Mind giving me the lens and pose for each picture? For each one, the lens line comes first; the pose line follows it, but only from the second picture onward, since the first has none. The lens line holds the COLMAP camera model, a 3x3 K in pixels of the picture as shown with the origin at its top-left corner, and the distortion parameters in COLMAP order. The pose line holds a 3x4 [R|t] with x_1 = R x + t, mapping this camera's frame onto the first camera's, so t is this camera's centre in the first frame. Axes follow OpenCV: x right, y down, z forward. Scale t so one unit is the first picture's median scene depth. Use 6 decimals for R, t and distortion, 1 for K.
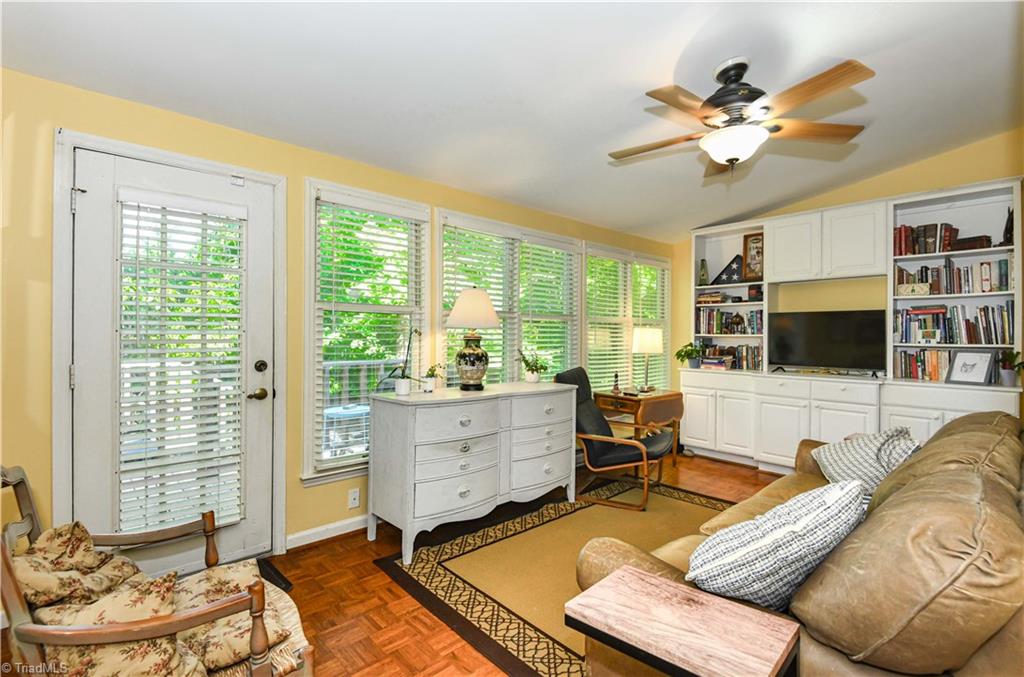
lens RADIAL K [[484.2, 0, 505.5], [0, 484.2, 331.8], [0, 0, 1]] dist [0.016269, -0.017848]
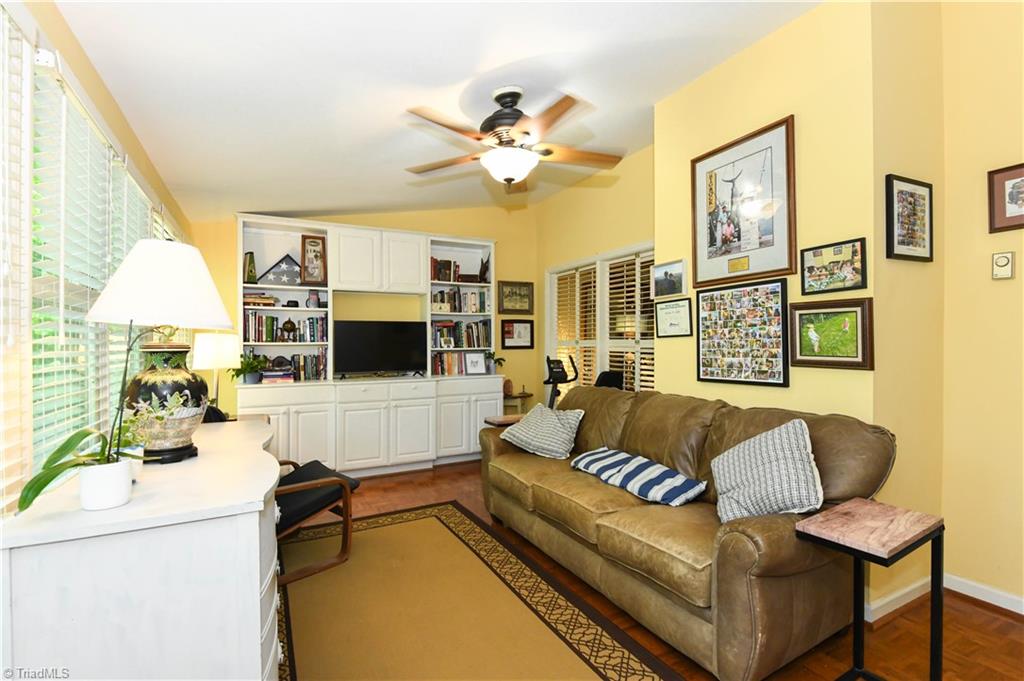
lens RADIAL K [[484.2, 0, 509.0], [0, 484.2, 346.2], [0, 0, 1]] dist [0.016269, -0.017848]
pose [[0.233704, -0.010772, 0.972248, -0.383570], [0.002701, 0.999942, 0.010429, 0.005211], [-0.972304, 0.000188, 0.233720, 0.484503]]
